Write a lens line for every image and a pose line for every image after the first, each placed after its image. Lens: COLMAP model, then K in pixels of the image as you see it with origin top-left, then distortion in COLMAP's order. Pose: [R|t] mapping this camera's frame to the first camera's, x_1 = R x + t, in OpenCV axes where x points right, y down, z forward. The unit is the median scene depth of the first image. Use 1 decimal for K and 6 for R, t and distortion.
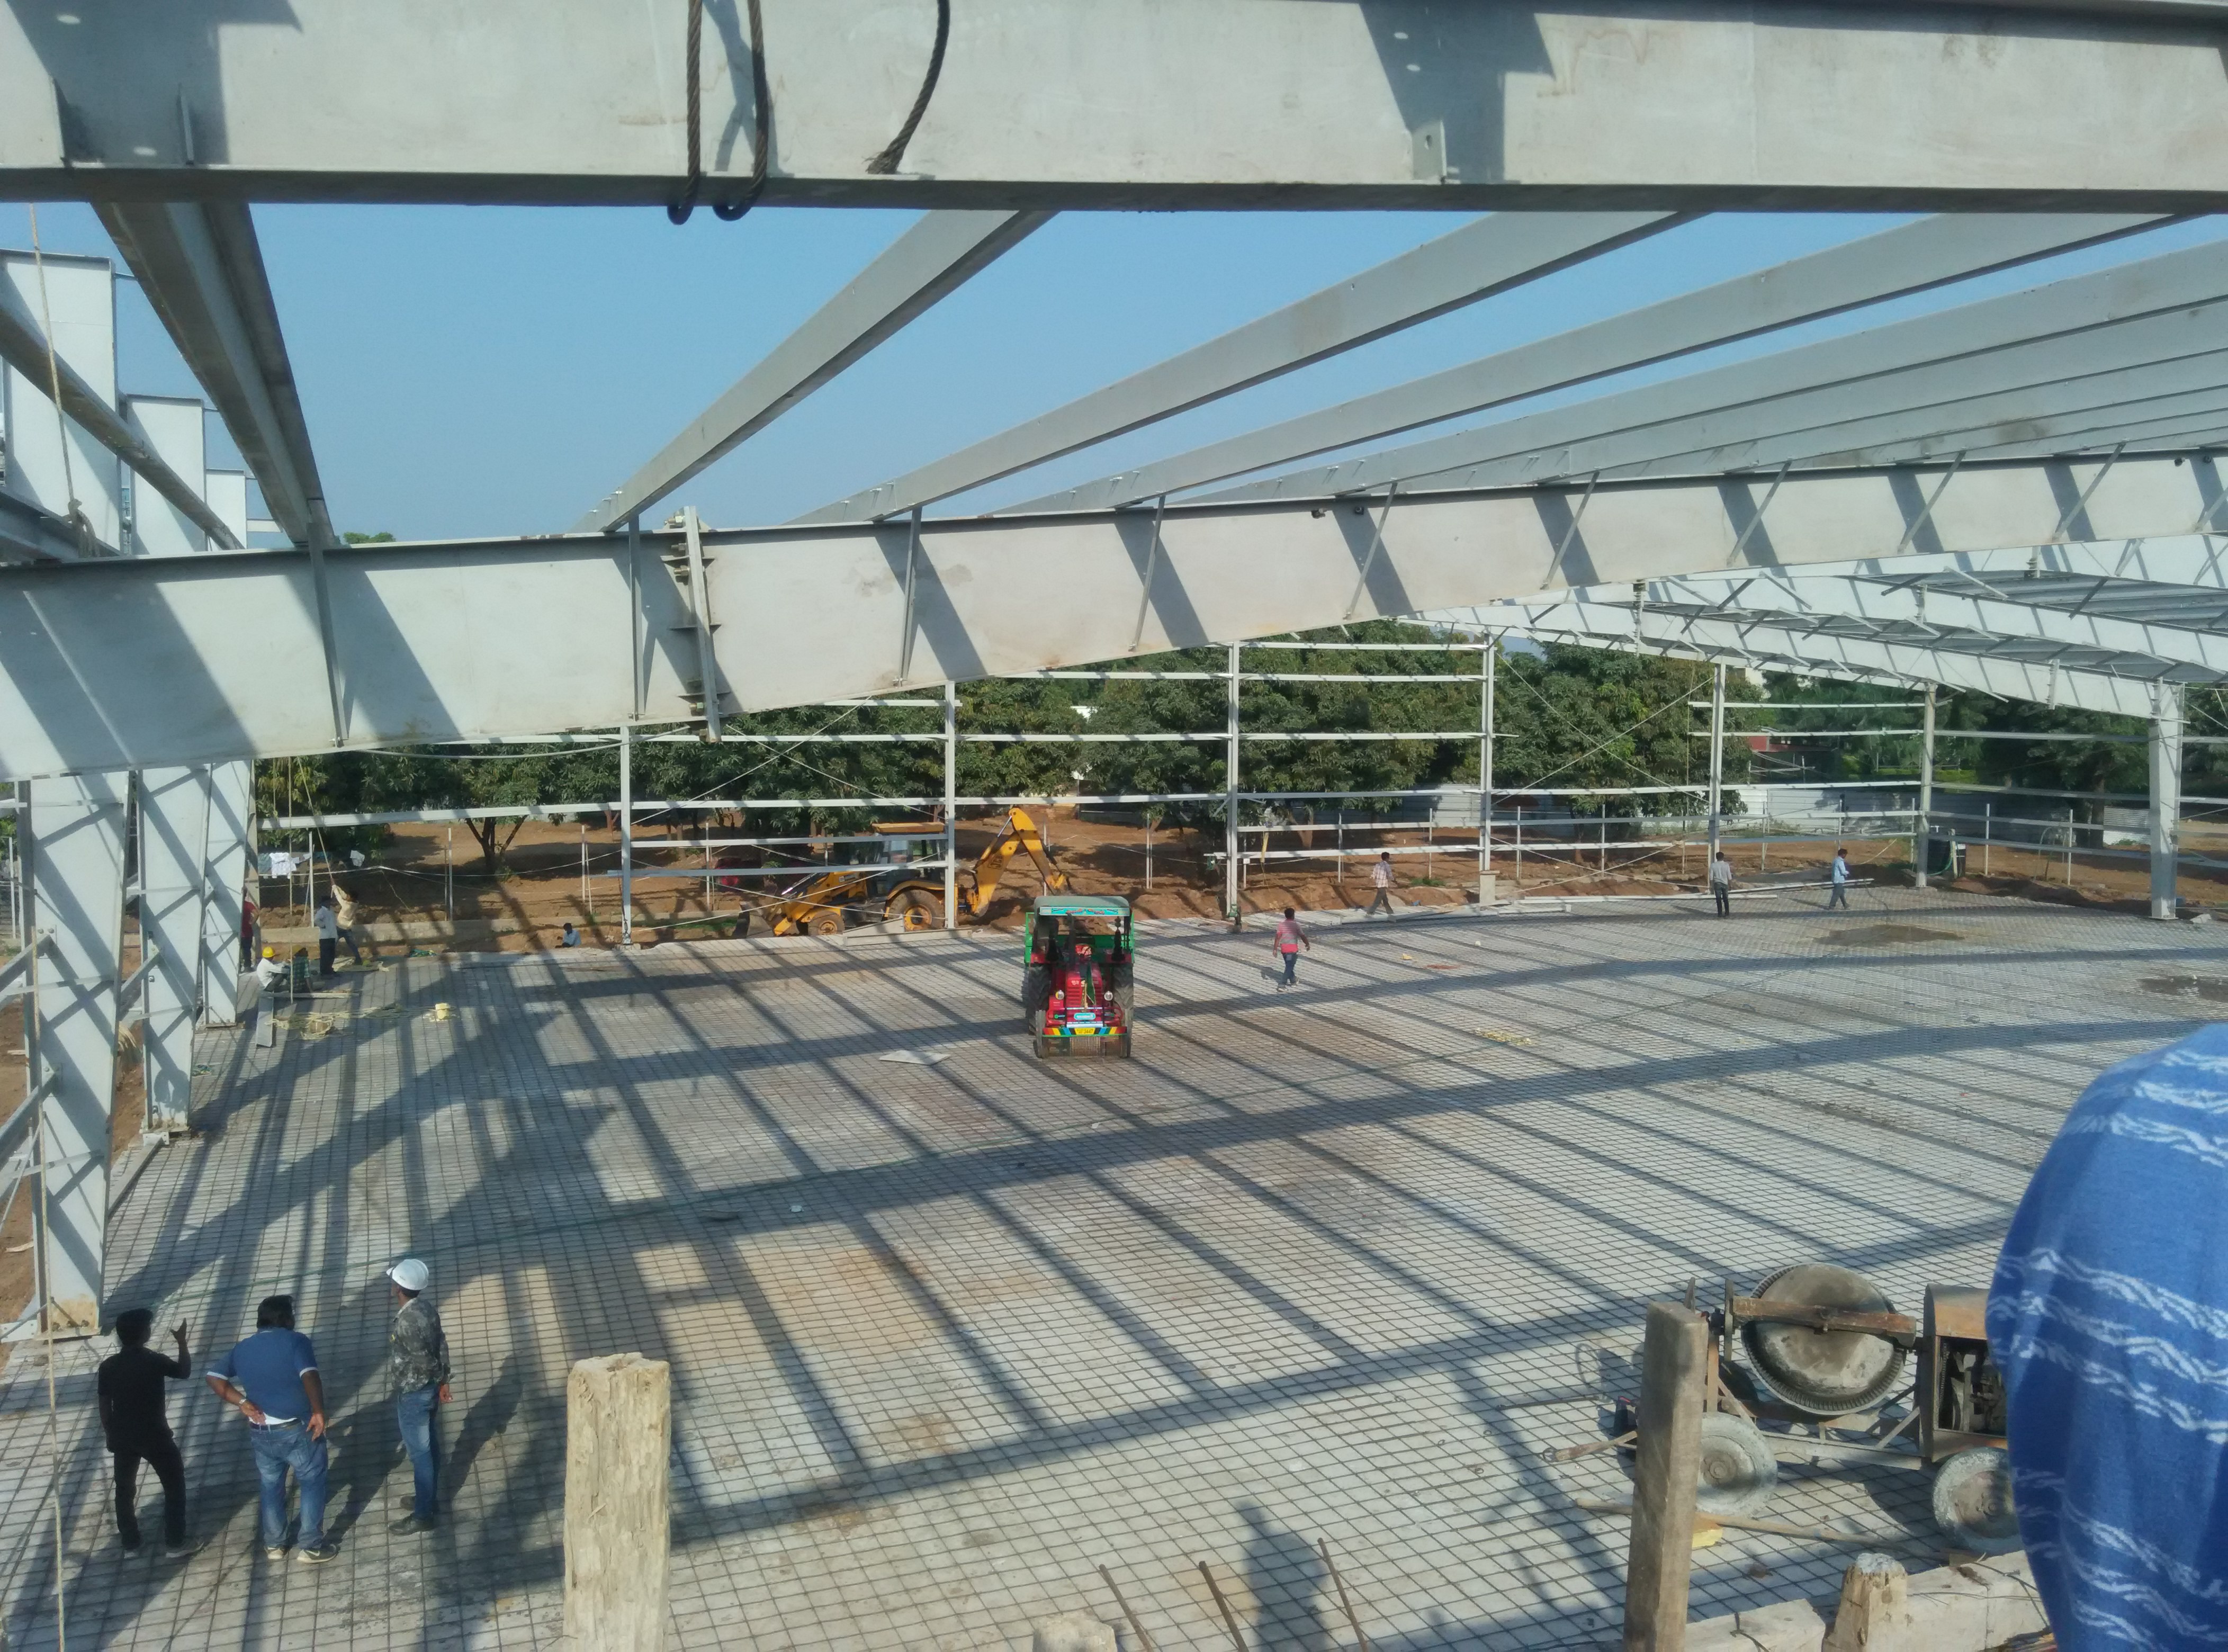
lens RADIAL K [[1845.4, 0, 1109.2], [0, 1845.4, 797.6], [0, 0, 1]] dist [0.149340, -0.268605]
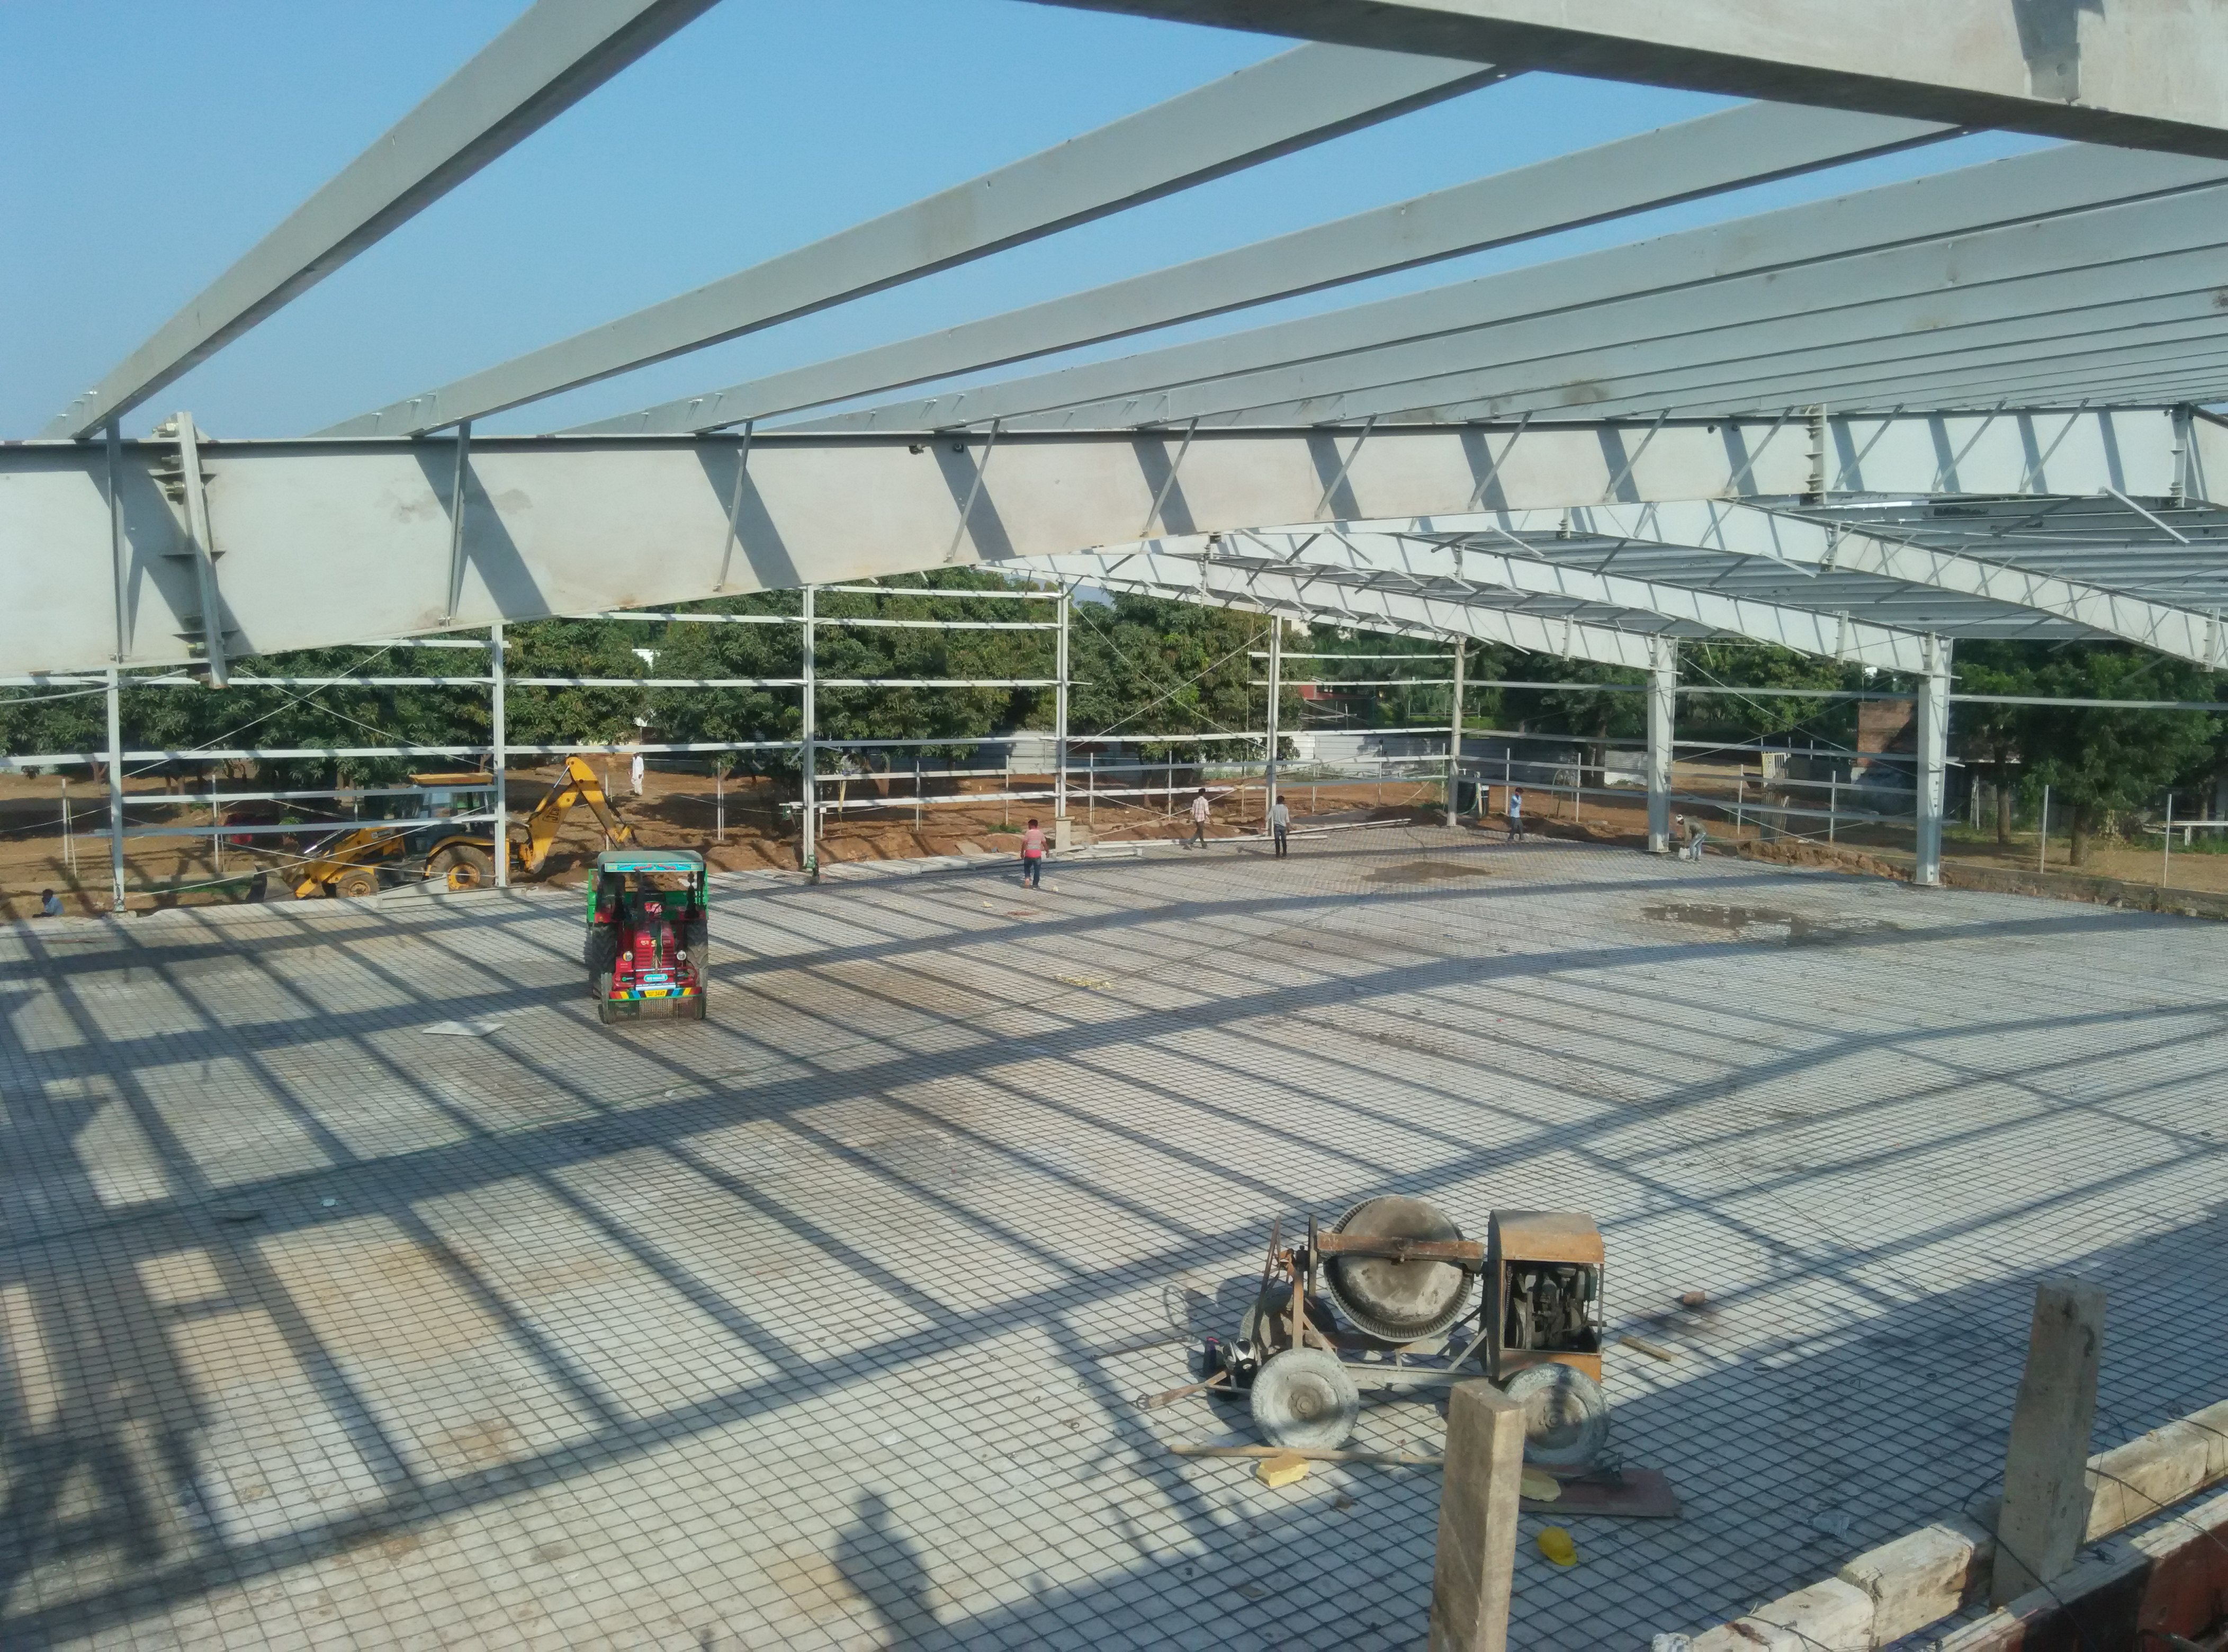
lens RADIAL K [[1845.4, 0, 1109.2], [0, 1845.4, 797.6], [0, 0, 1]] dist [0.149340, -0.268605]
pose [[0.973497, -0.010255, 0.228472, -0.004092], [0.003614, 0.999559, 0.029467, -0.001303], [-0.228673, -0.027860, 0.973104, 0.021007]]
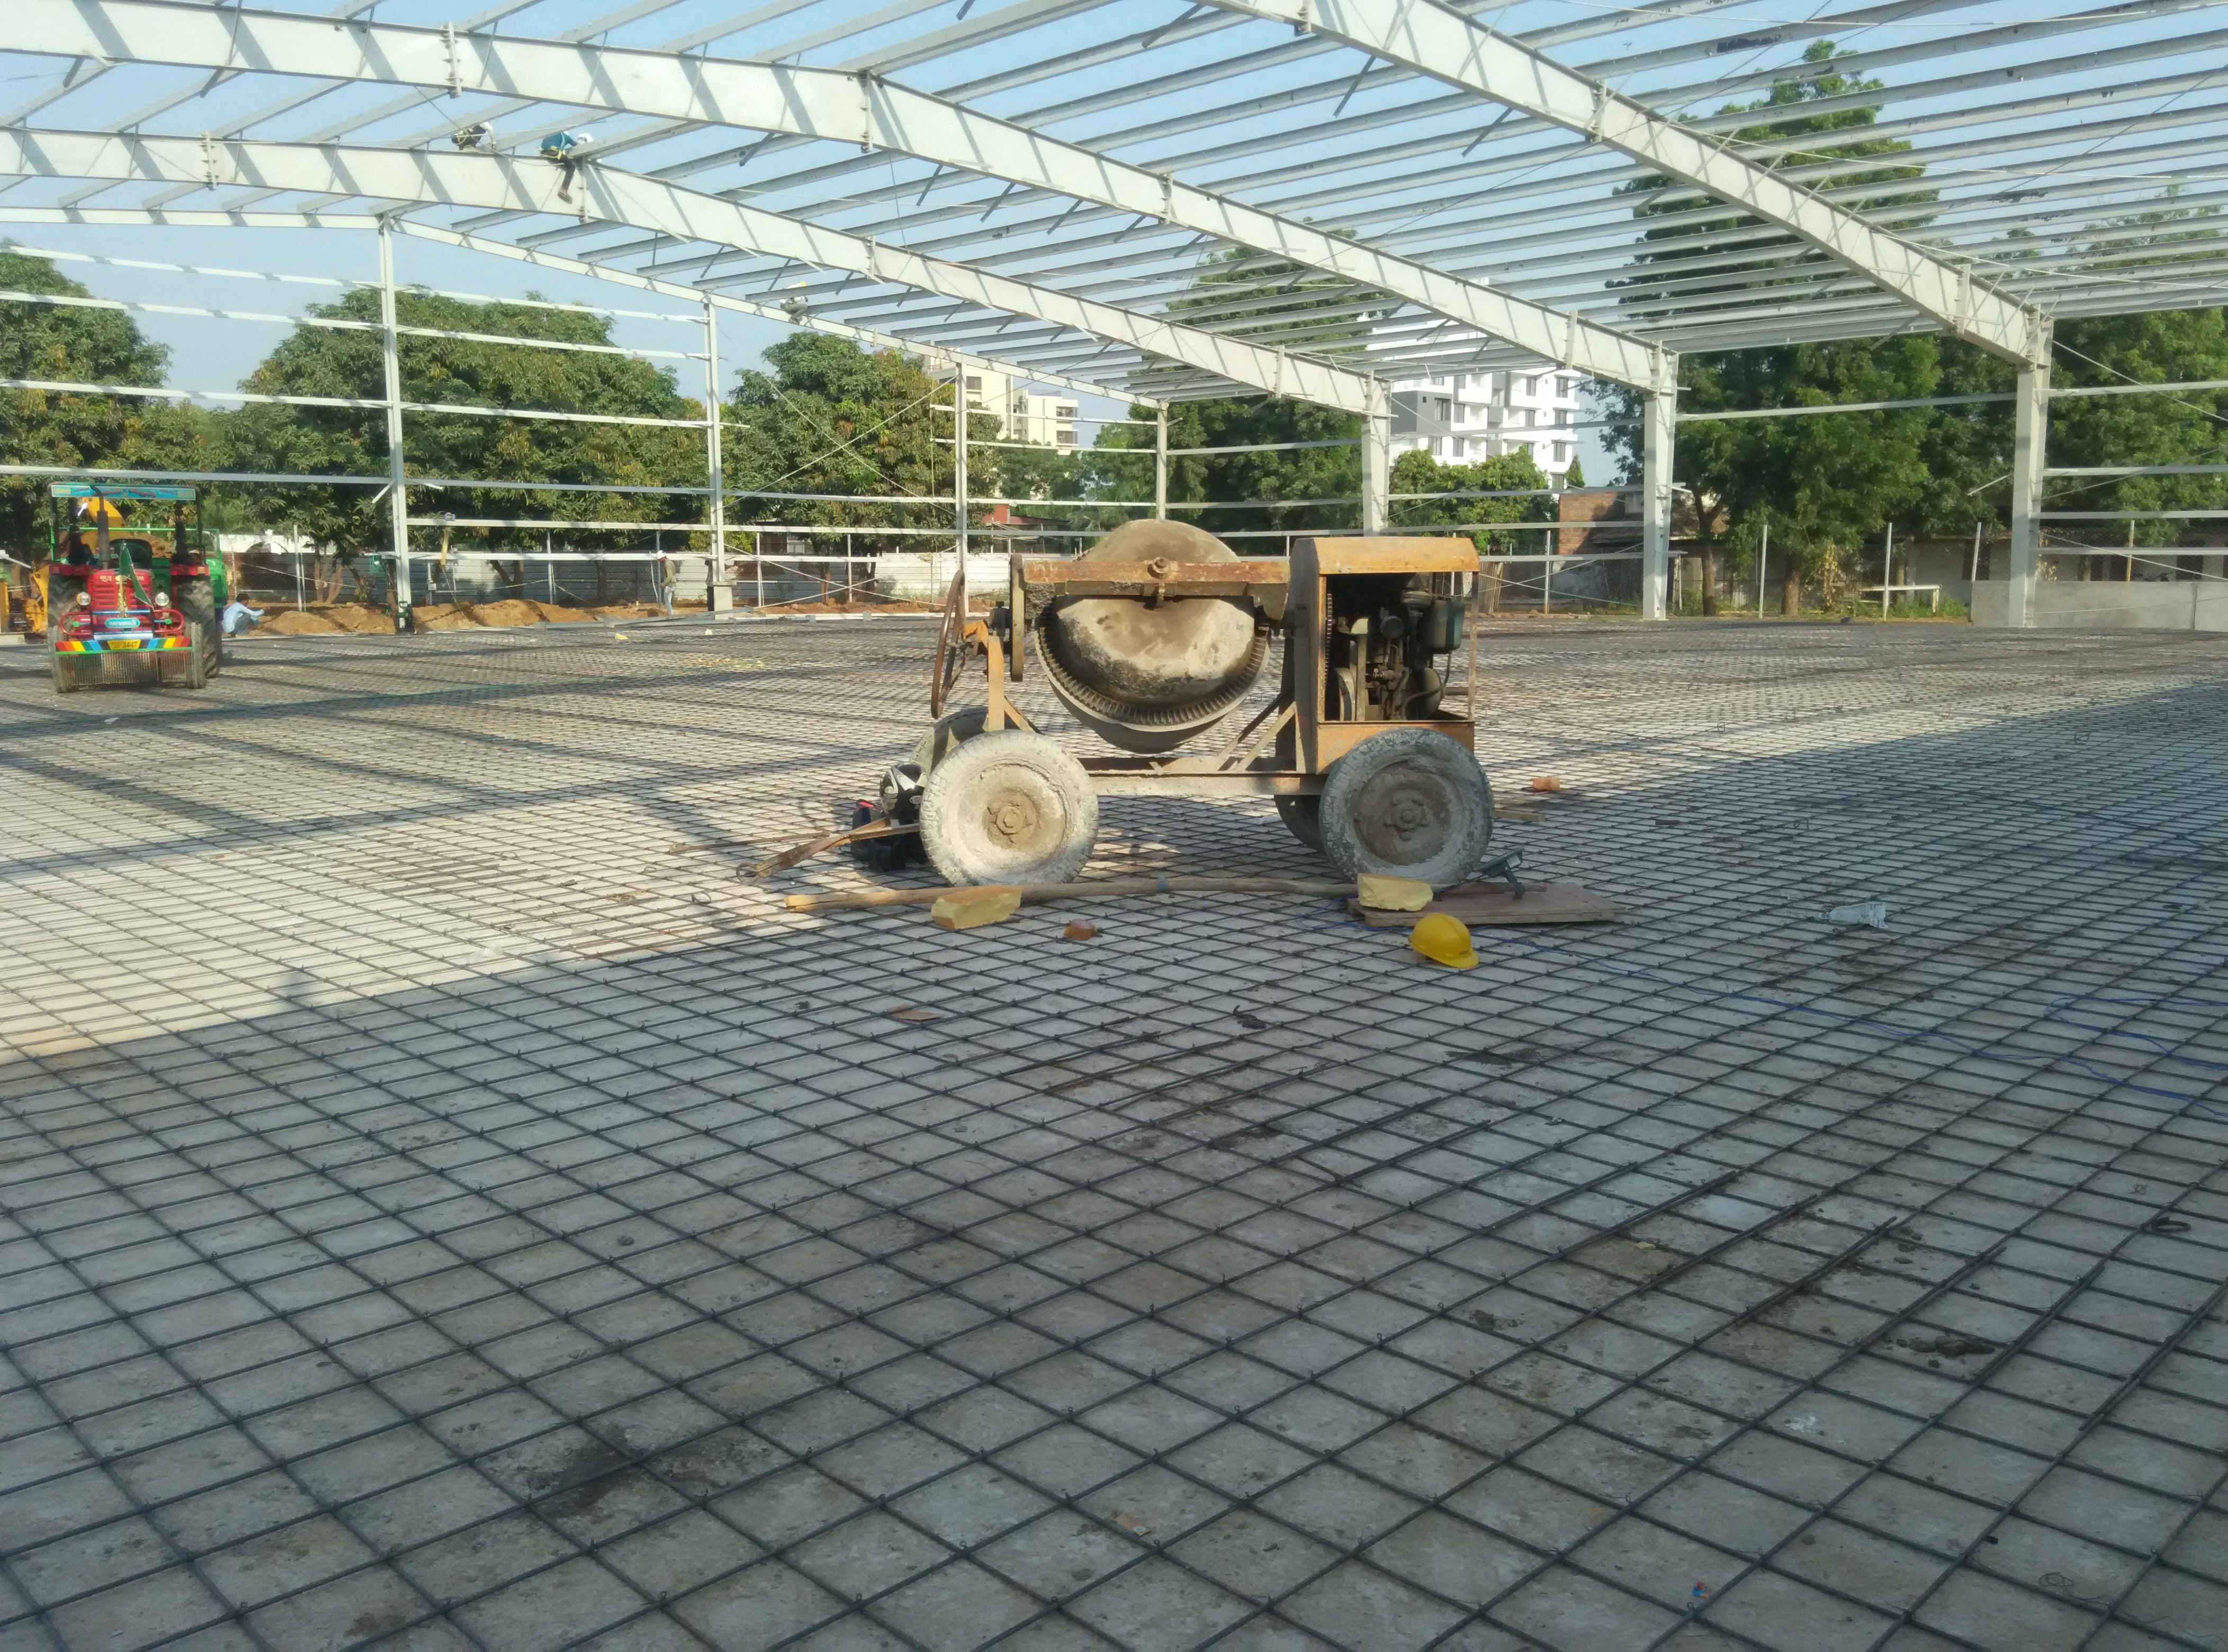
lens RADIAL K [[1845.4, 0, 1109.2], [0, 1845.4, 797.6], [0, 0, 1]] dist [0.149340, -0.268605]
pose [[0.922974, -0.053697, 0.381098, 0.057882], [0.026631, 0.996756, 0.075947, 0.144426], [-0.383940, -0.059949, 0.921410, 0.202233]]
